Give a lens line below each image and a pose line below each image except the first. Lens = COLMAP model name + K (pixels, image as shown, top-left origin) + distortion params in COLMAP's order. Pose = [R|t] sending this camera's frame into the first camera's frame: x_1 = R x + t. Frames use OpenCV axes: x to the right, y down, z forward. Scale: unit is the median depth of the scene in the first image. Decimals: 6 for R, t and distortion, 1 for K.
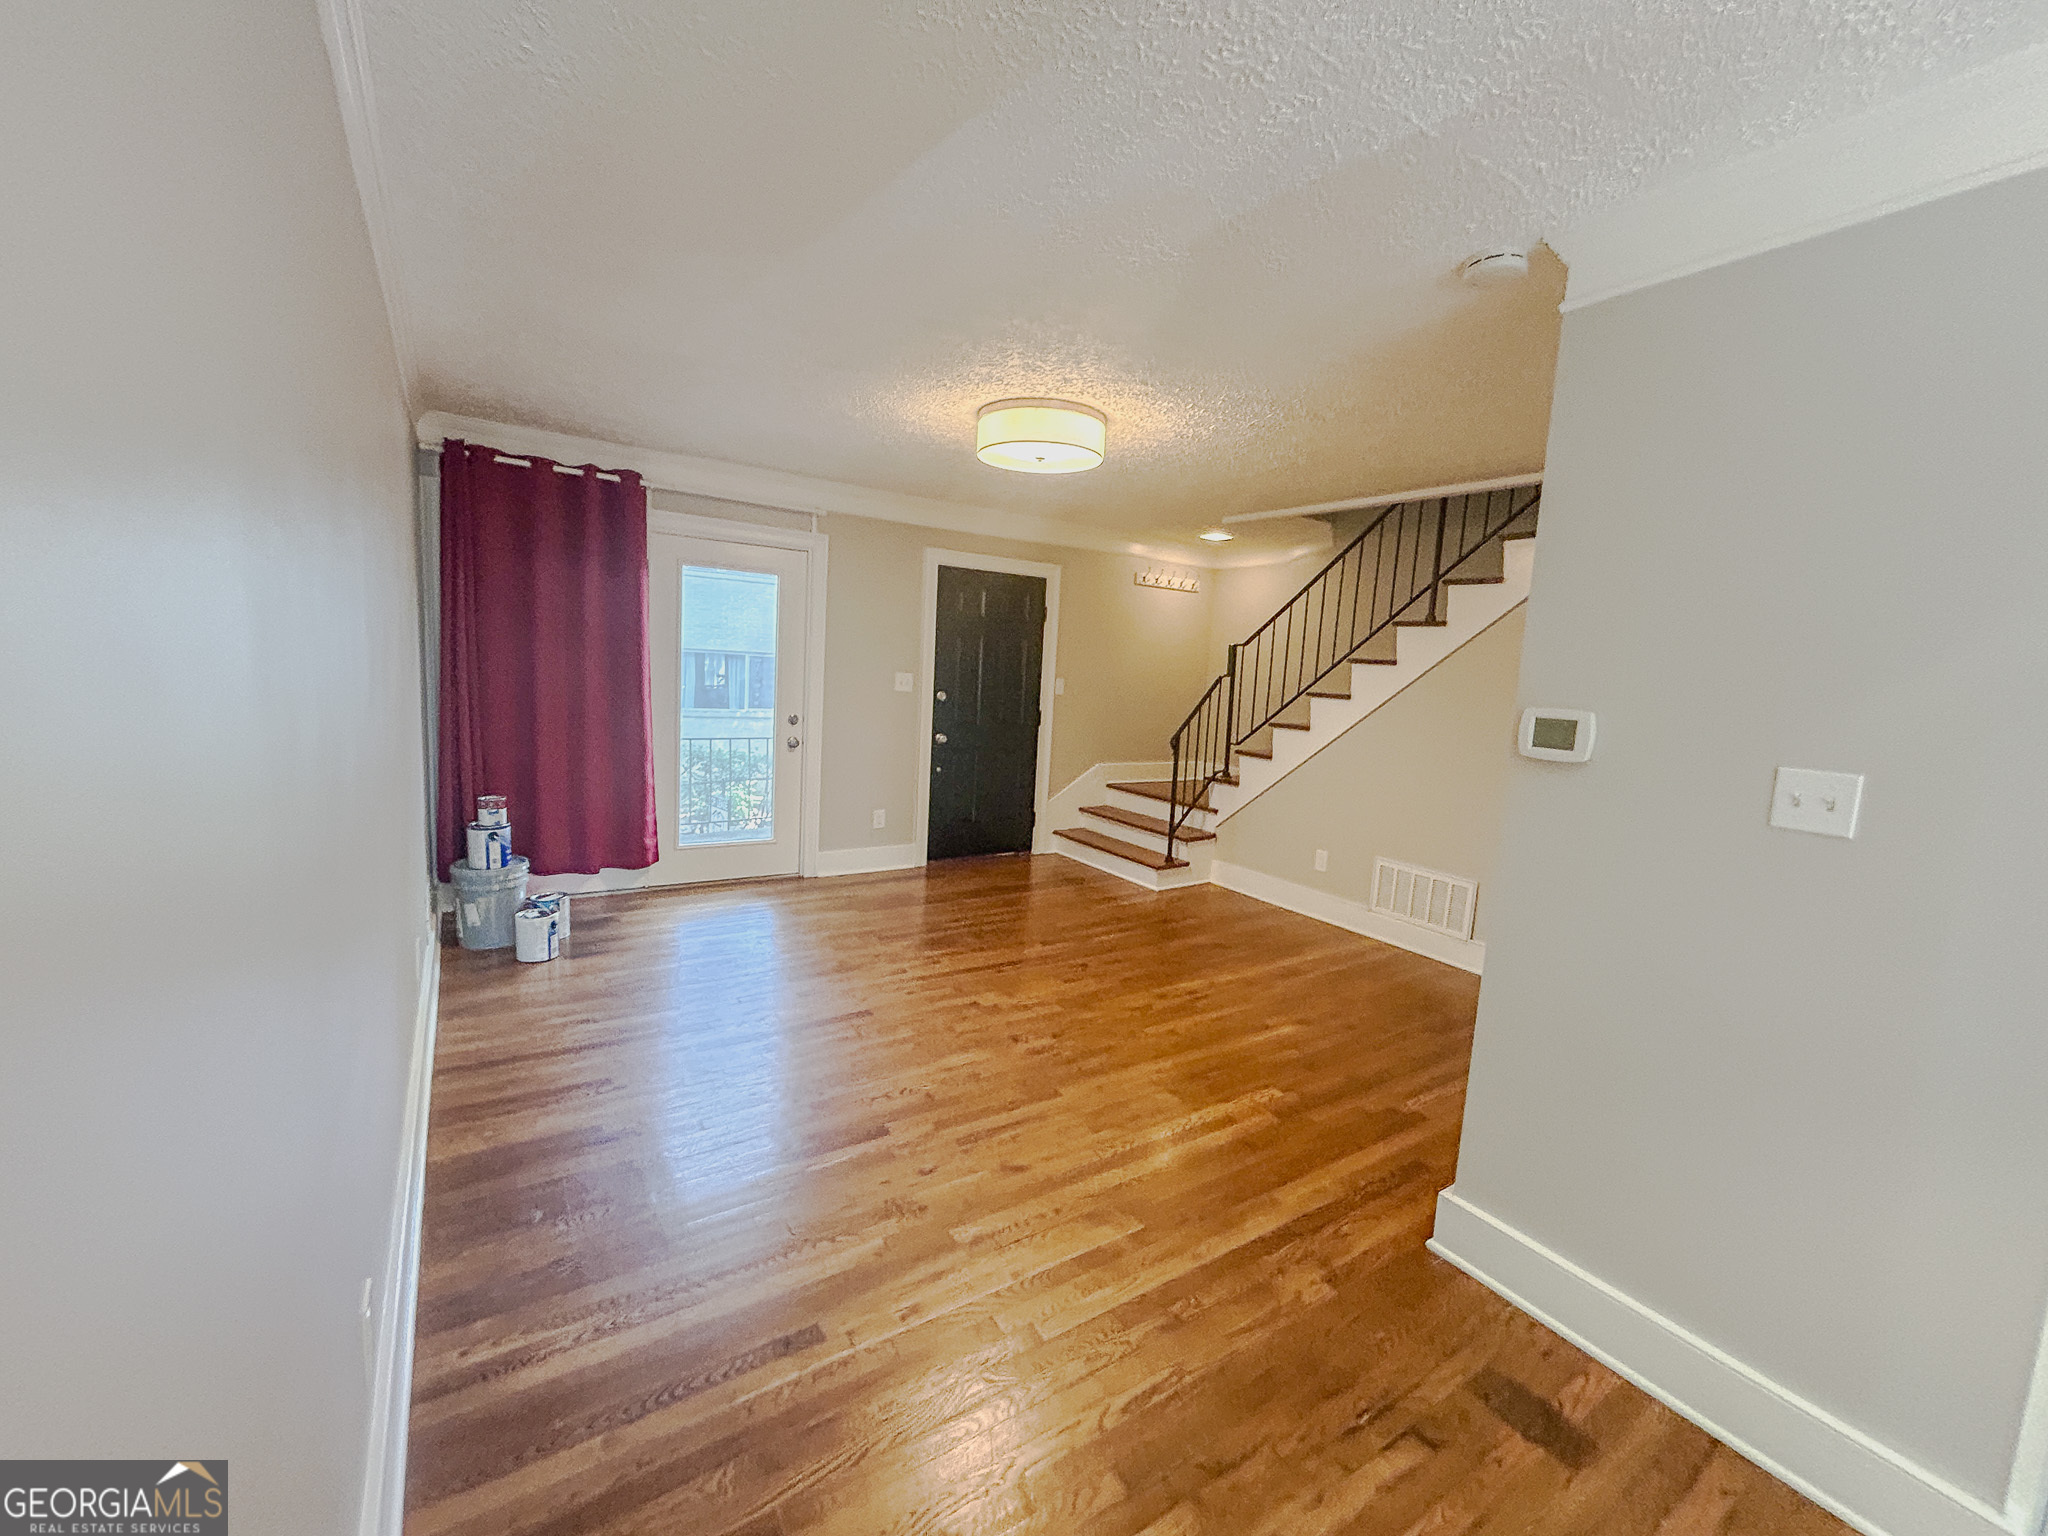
lens RADIAL K [[834.3, 0, 1021.7], [0, 834.3, 765.4], [0, 0, 1]] dist [-0.000690, 0.000860]
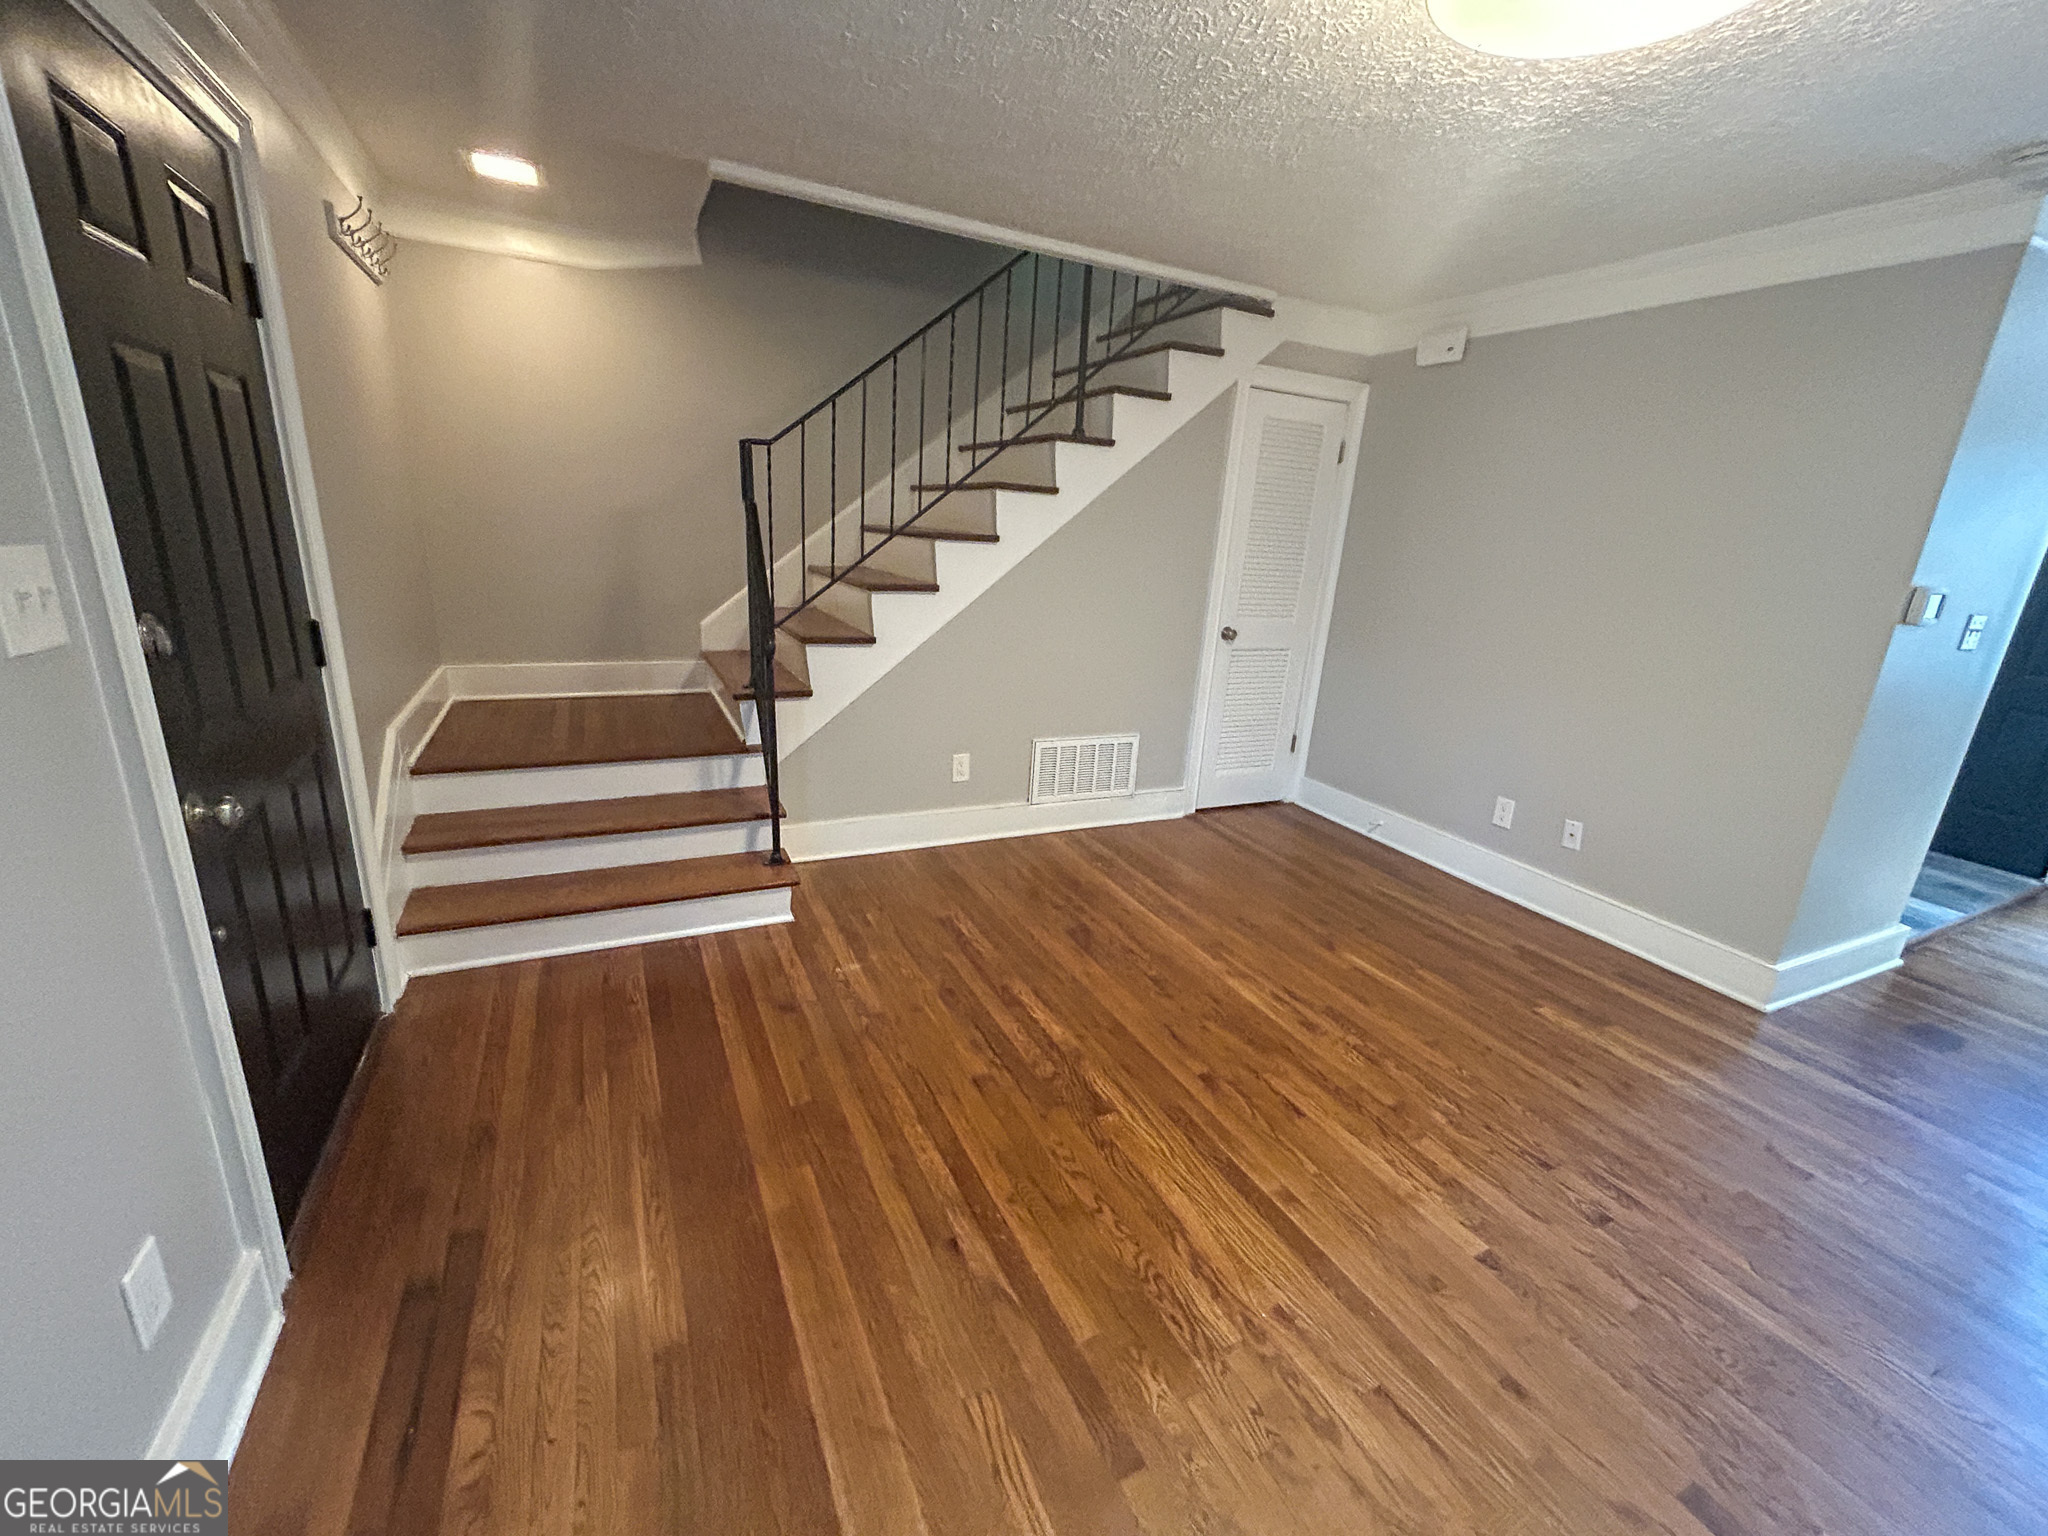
lens RADIAL K [[834.3, 0, 1021.7], [0, 834.3, 765.4], [0, 0, 1]] dist [-0.000690, 0.000860]
pose [[0.128792, -0.325789, 0.936629, -0.431150], [0.066723, 0.945202, 0.319596, -0.159027], [-0.989424, 0.021334, 0.143472, 1.120384]]
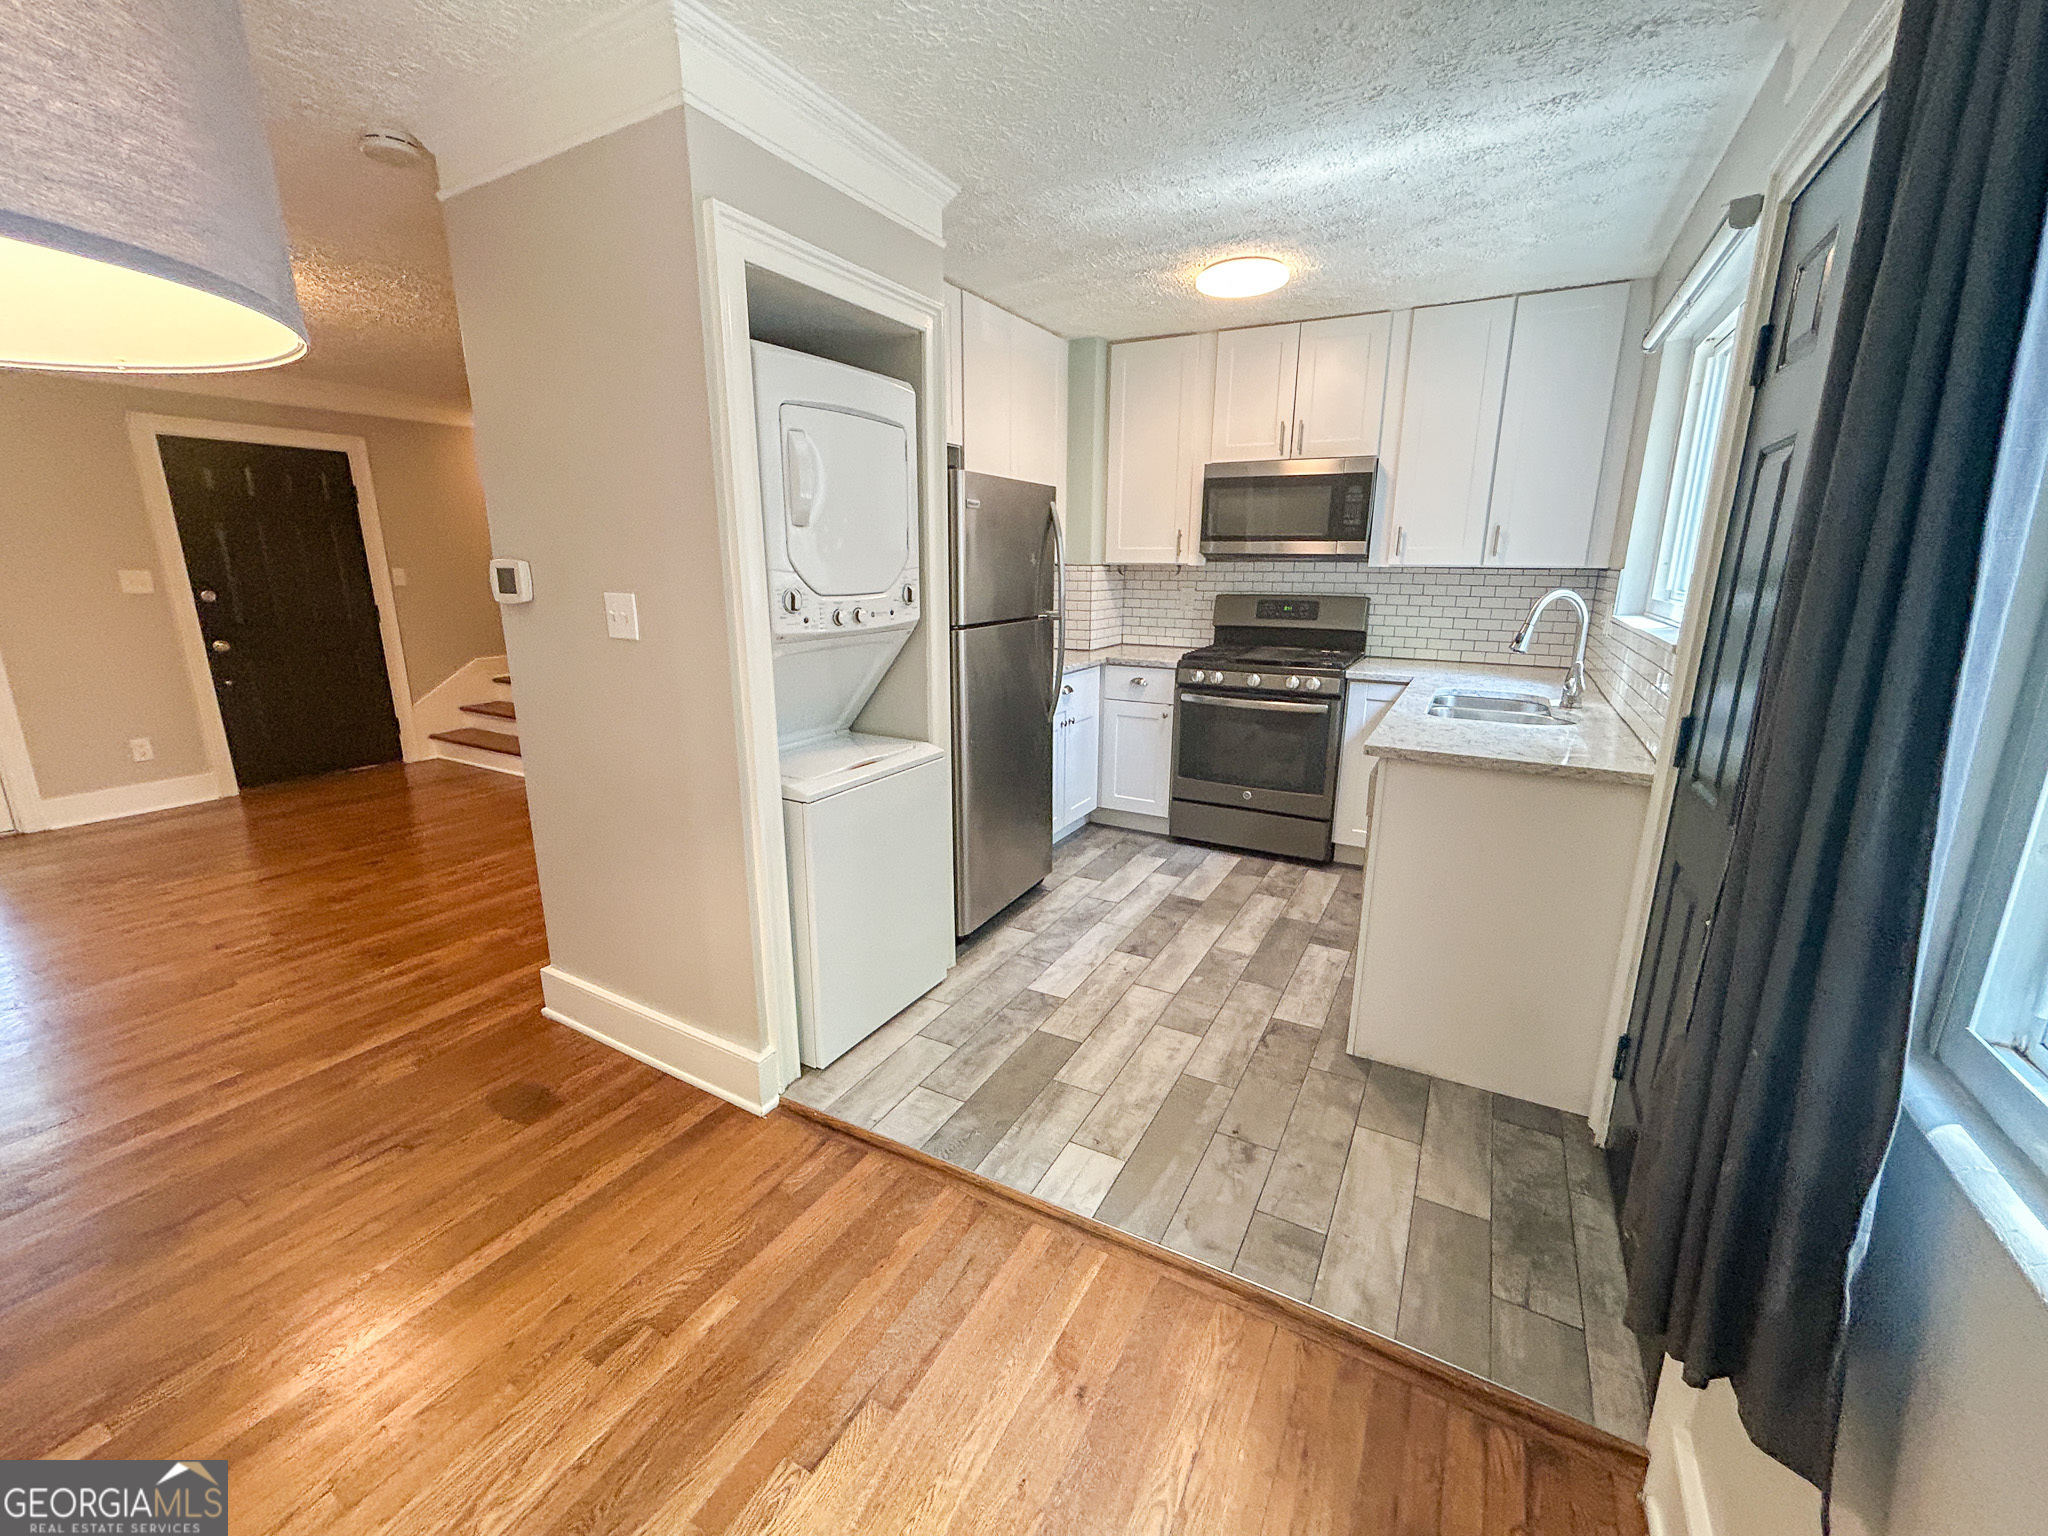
lens RADIAL K [[834.3, 0, 1021.7], [0, 834.3, 765.4], [0, 0, 1]] dist [-0.000690, 0.000860]
pose [[0.887243, -0.160066, 0.432641, 0.368728], [0.100891, 0.982496, 0.156594, 0.055543], [-0.450133, -0.095287, 0.887863, -0.215909]]
